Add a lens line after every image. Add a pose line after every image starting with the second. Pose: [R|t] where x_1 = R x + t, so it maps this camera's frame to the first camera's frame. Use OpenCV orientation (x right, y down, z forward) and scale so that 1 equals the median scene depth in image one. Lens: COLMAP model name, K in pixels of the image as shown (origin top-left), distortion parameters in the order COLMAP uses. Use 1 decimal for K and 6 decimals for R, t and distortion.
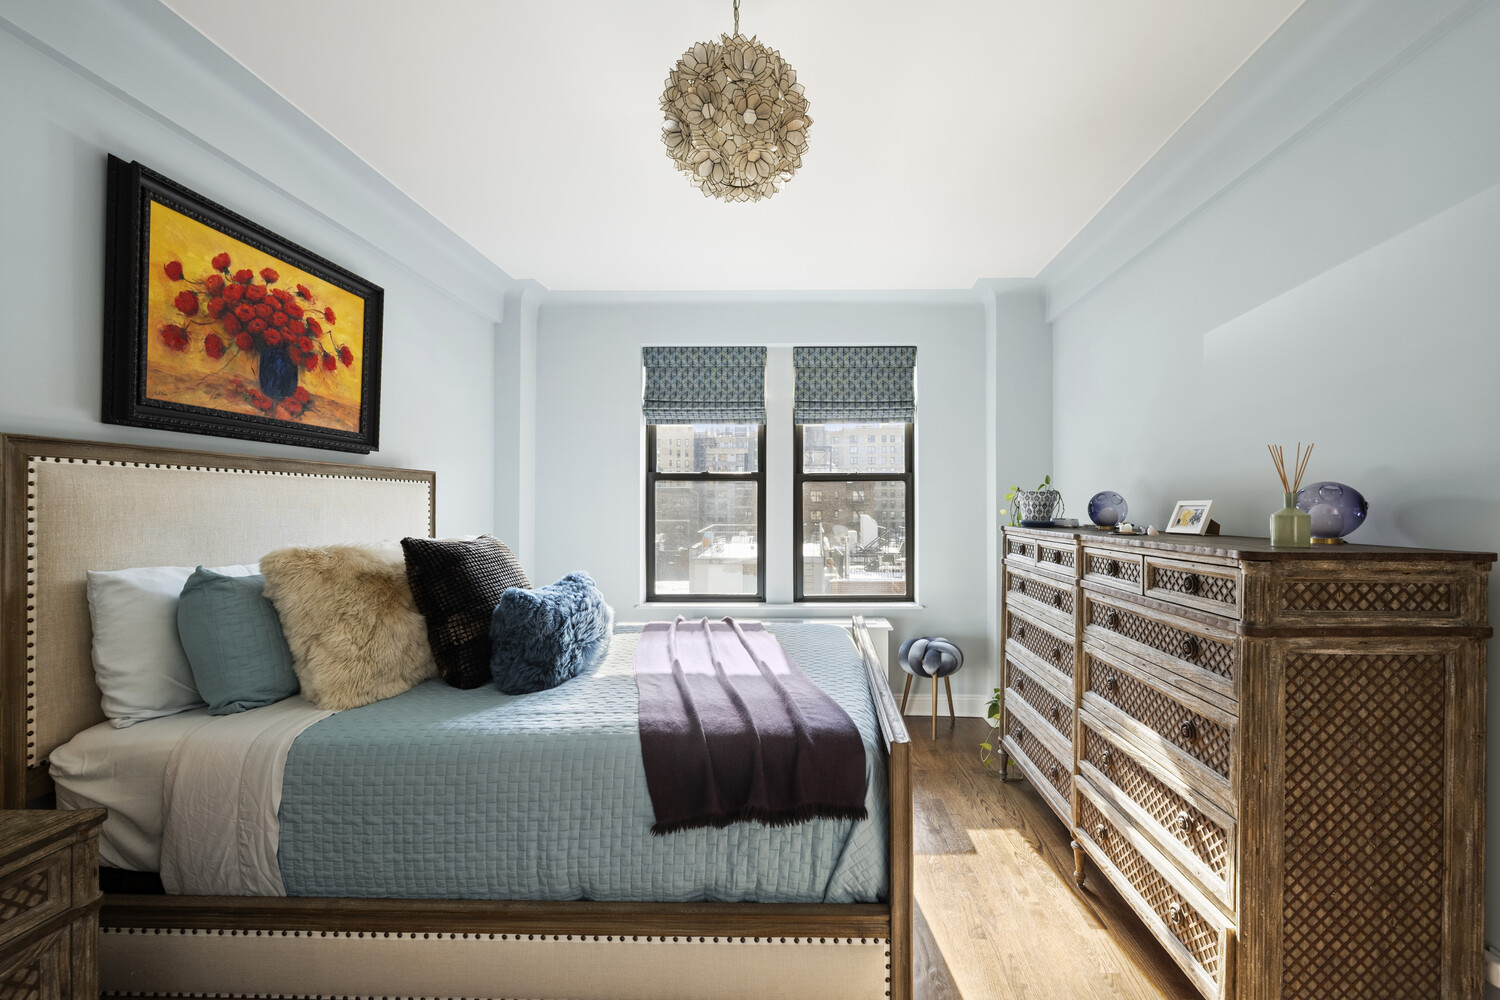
lens RADIAL K [[628.4, 0, 787.2], [0, 628.4, 499.0], [0, 0, 1]] dist [-0.007623, 0.000674]
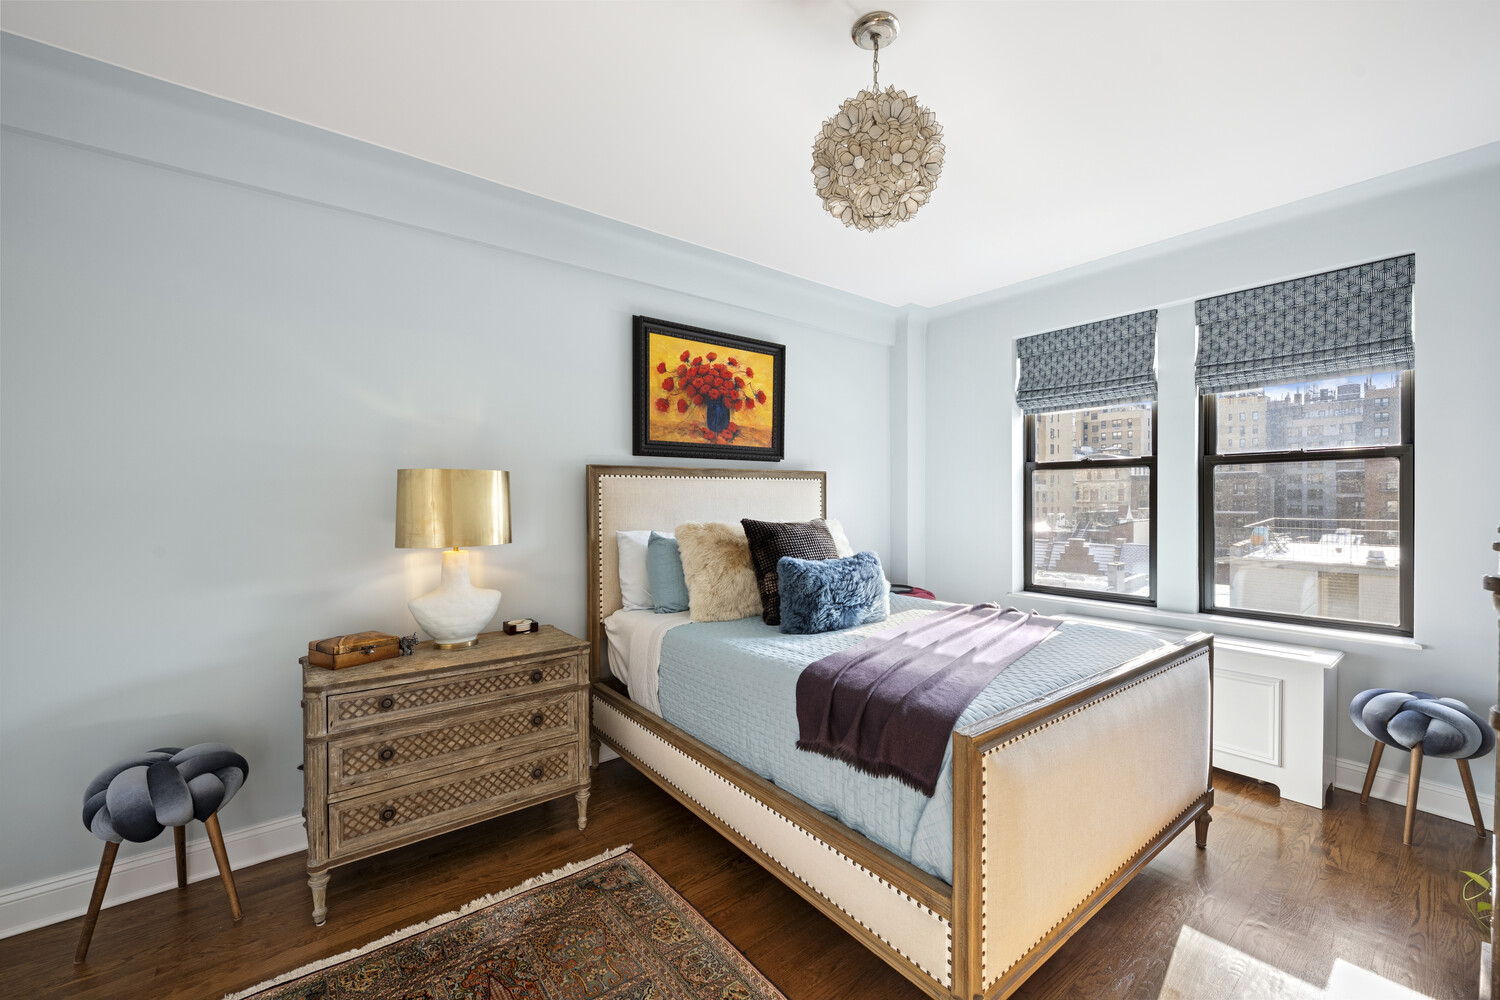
lens RADIAL K [[598.1, 0, 741.8], [0, 598.1, 495.8], [0, 0, 1]] dist [-0.007623, 0.000020]
pose [[0.617907, -0.005405, -0.786233, 0.477890], [0.014330, 0.999888, 0.004388, 0.000108], [0.786121, -0.013978, 0.617915, 0.097635]]
